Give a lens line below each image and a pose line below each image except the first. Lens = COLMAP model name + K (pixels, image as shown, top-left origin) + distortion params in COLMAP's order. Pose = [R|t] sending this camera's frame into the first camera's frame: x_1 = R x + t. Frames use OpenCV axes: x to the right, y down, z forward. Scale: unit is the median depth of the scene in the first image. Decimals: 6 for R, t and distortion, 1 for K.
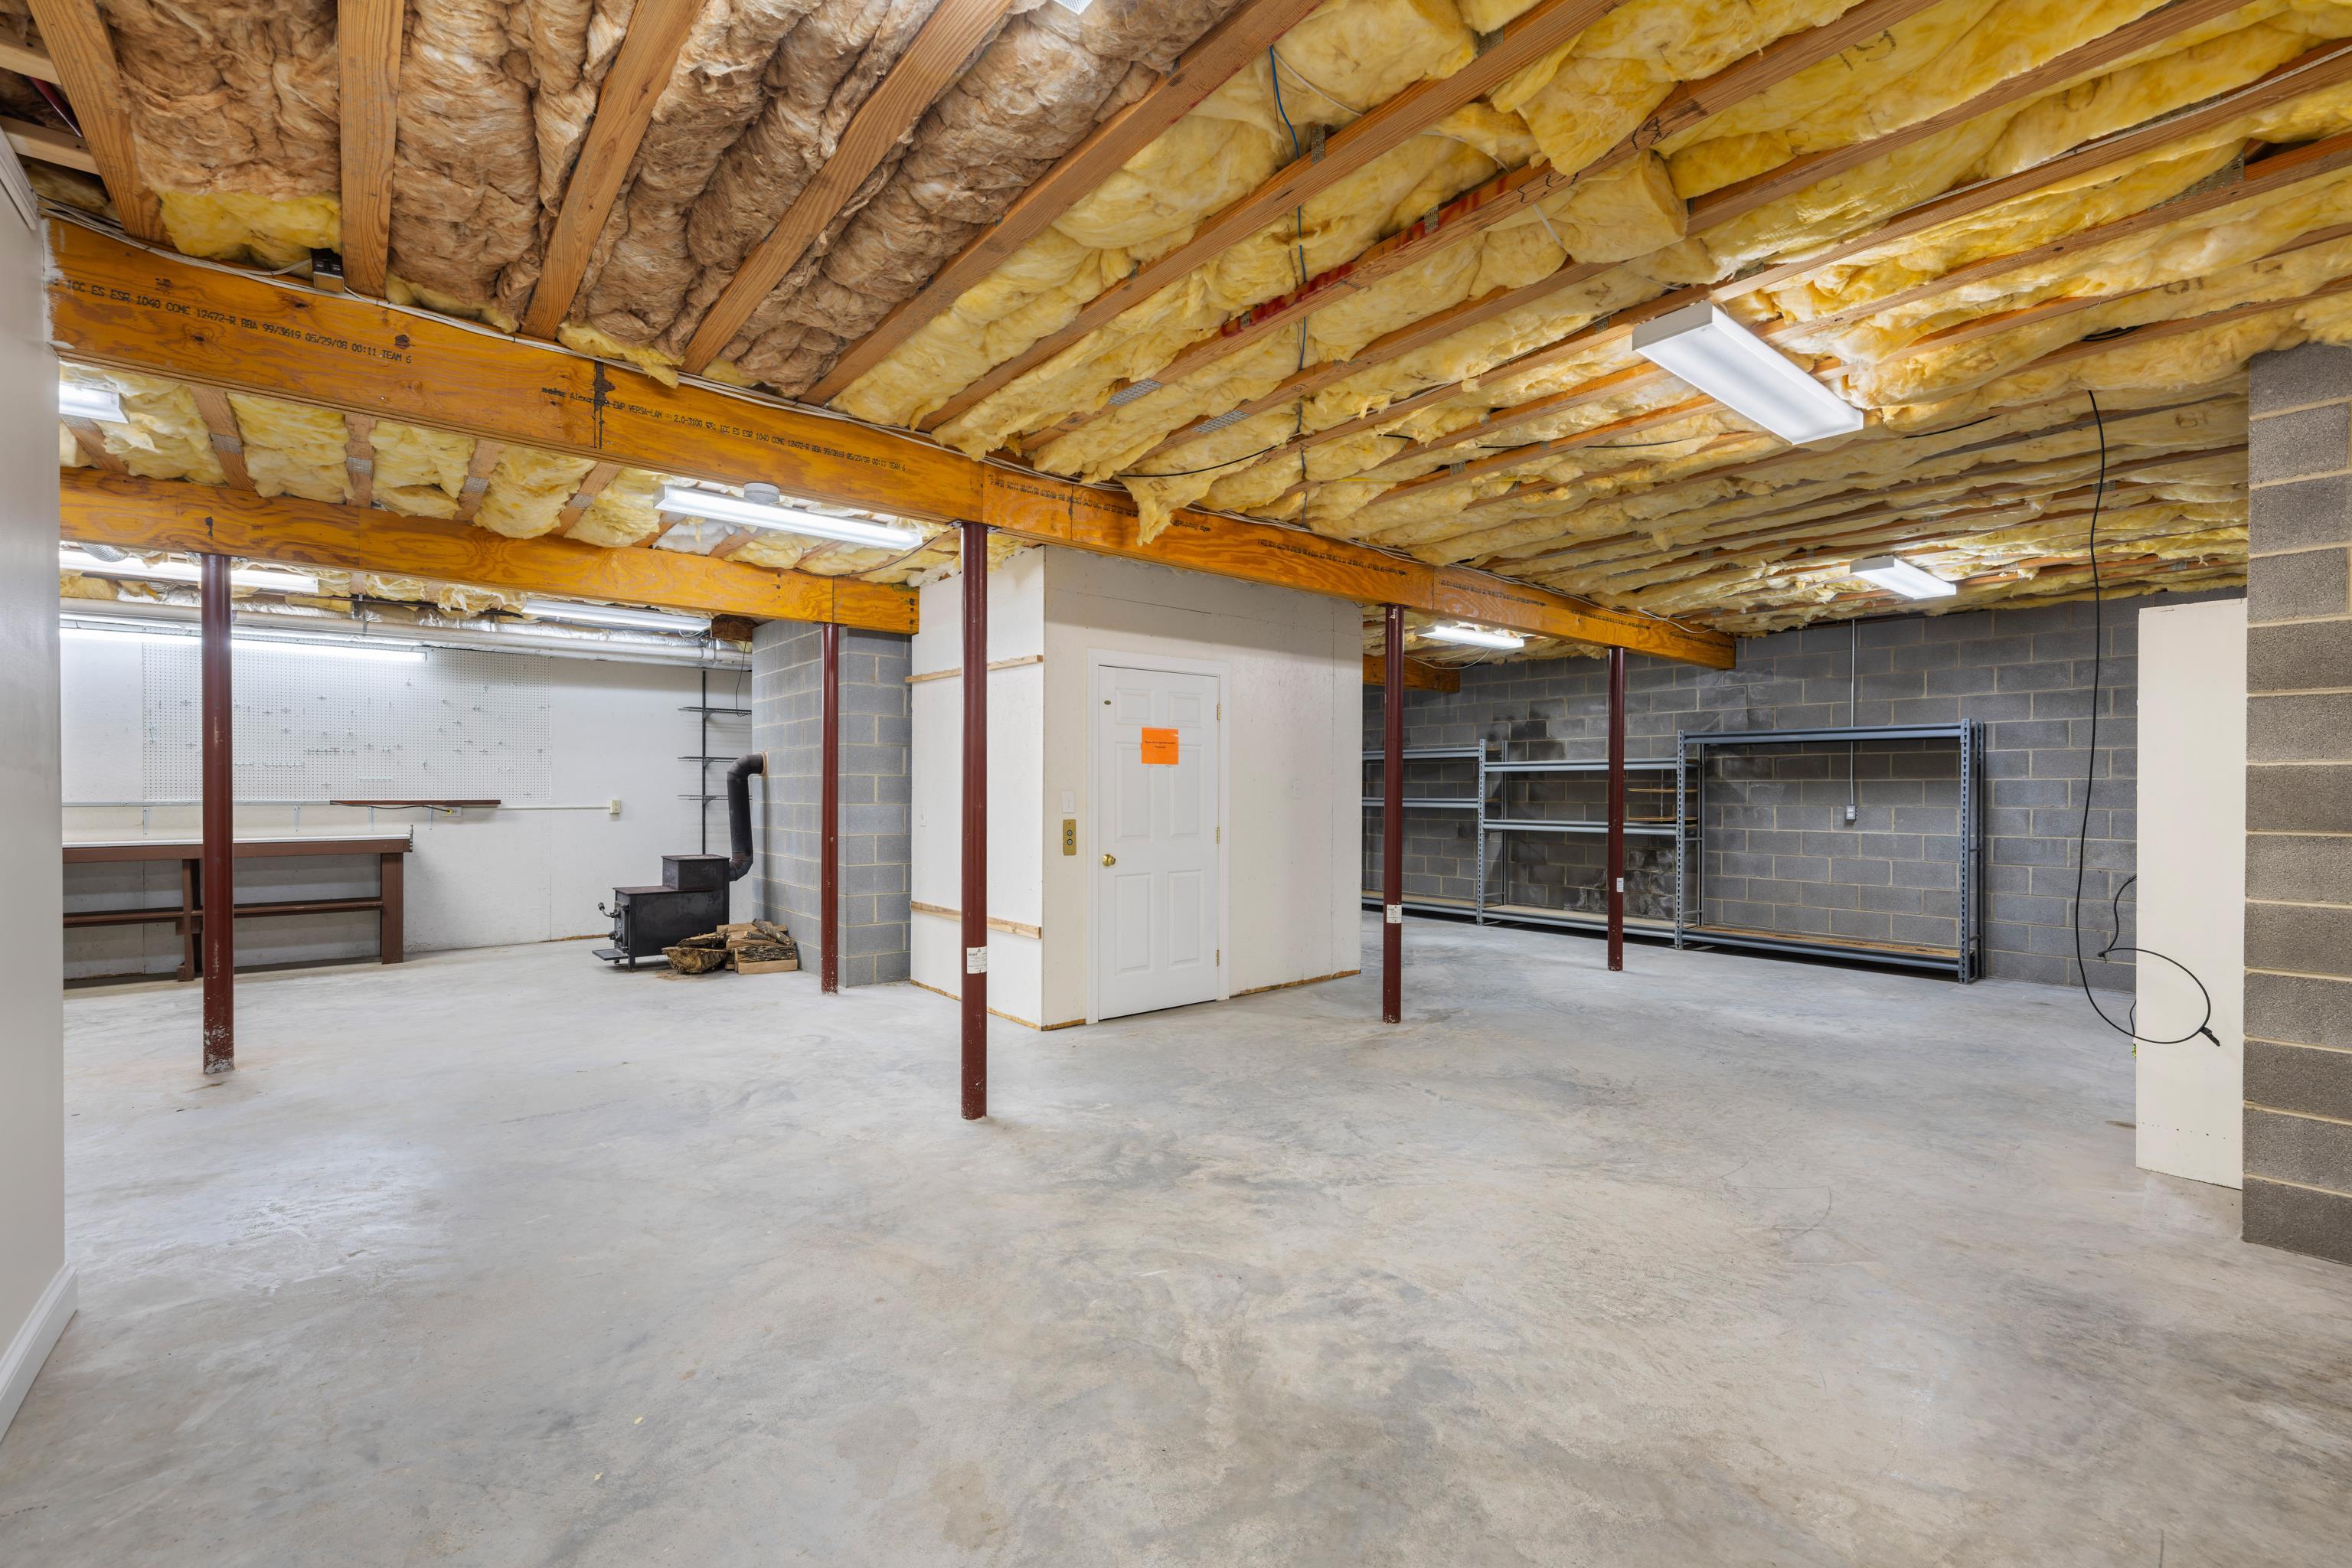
lens RADIAL K [[988.2, 0, 1173.4], [0, 988.2, 784.4], [0, 0, 1]] dist [0.001376, 0.001606]
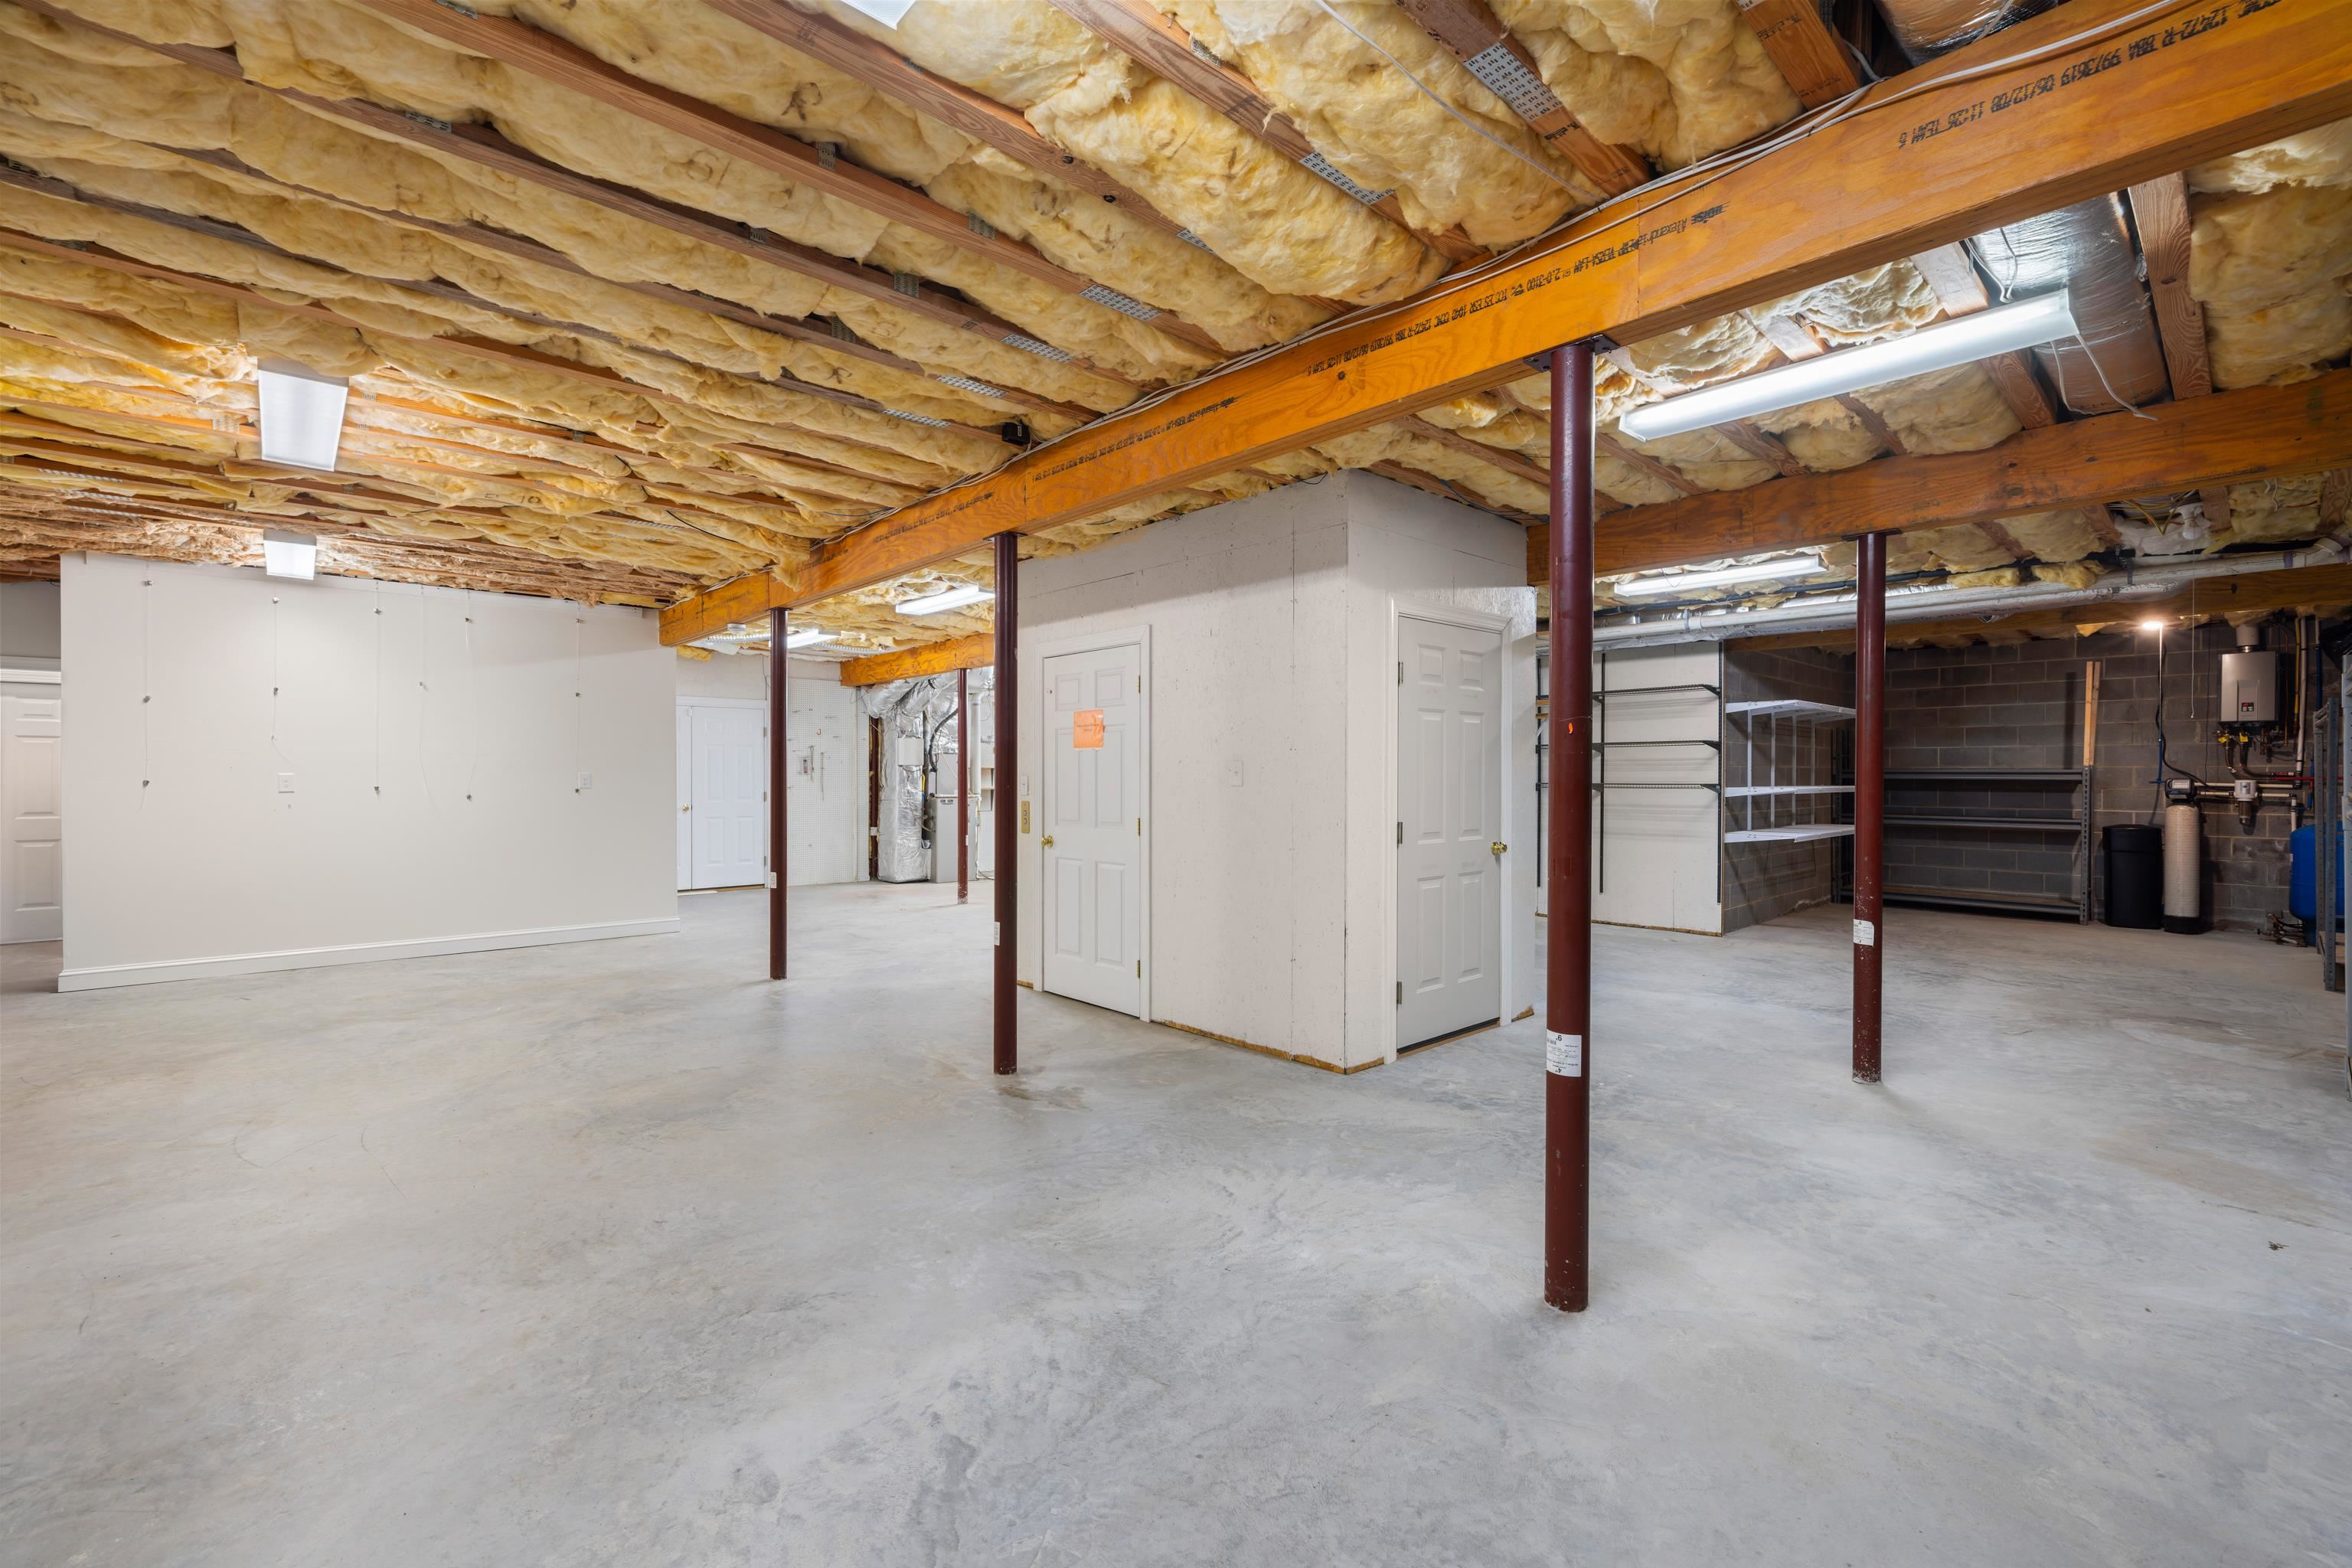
lens RADIAL K [[988.2, 0, 1170.3], [0, 988.2, 775.2], [0, 0, 1]] dist [0.001376, 0.001606]
pose [[0.051660, -0.003680, -0.998658, 0.791335], [0.003047, 0.999989, -0.003527, 0.008934], [0.998660, -0.002861, 0.051671, 0.862579]]
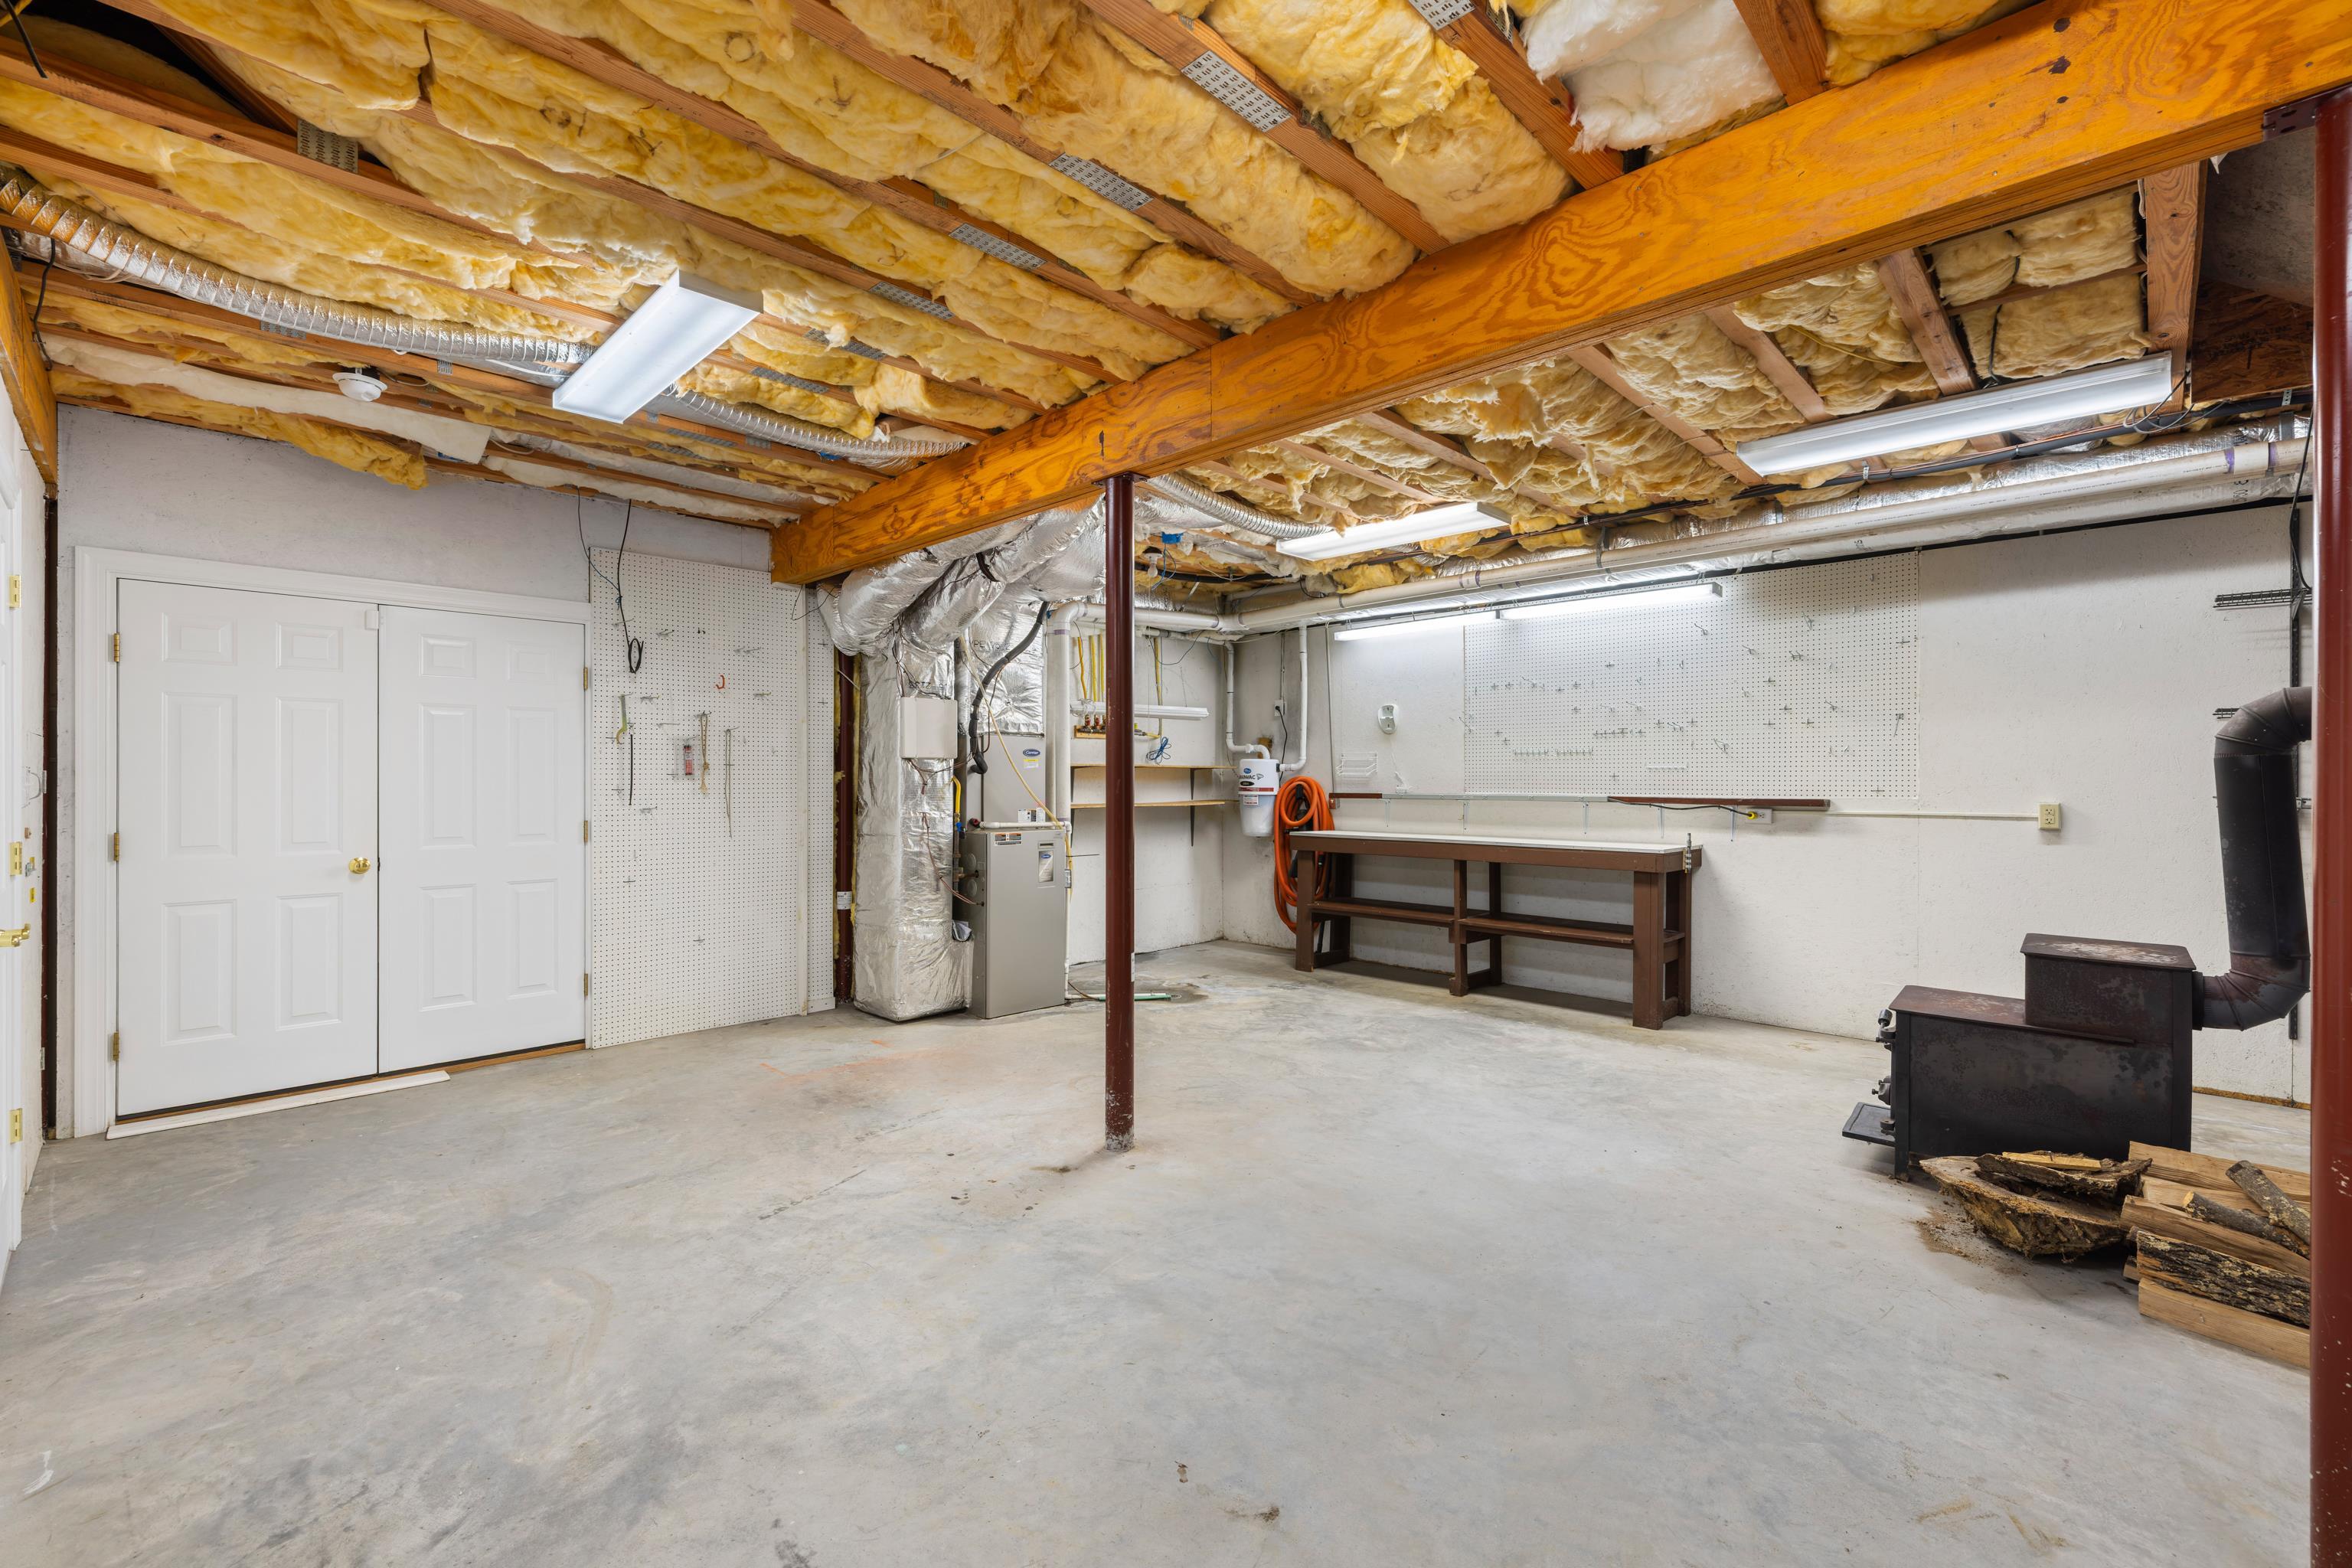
lens RADIAL K [[988.2, 0, 1181.2], [0, 988.2, 775.7], [0, 0, 1]] dist [0.001376, 0.001606]
pose [[0.113125, -0.004133, -0.993572, -0.126385], [0.003832, 0.999986, -0.003723, 0.001577], [0.993573, -0.003386, 0.113139, 0.616749]]
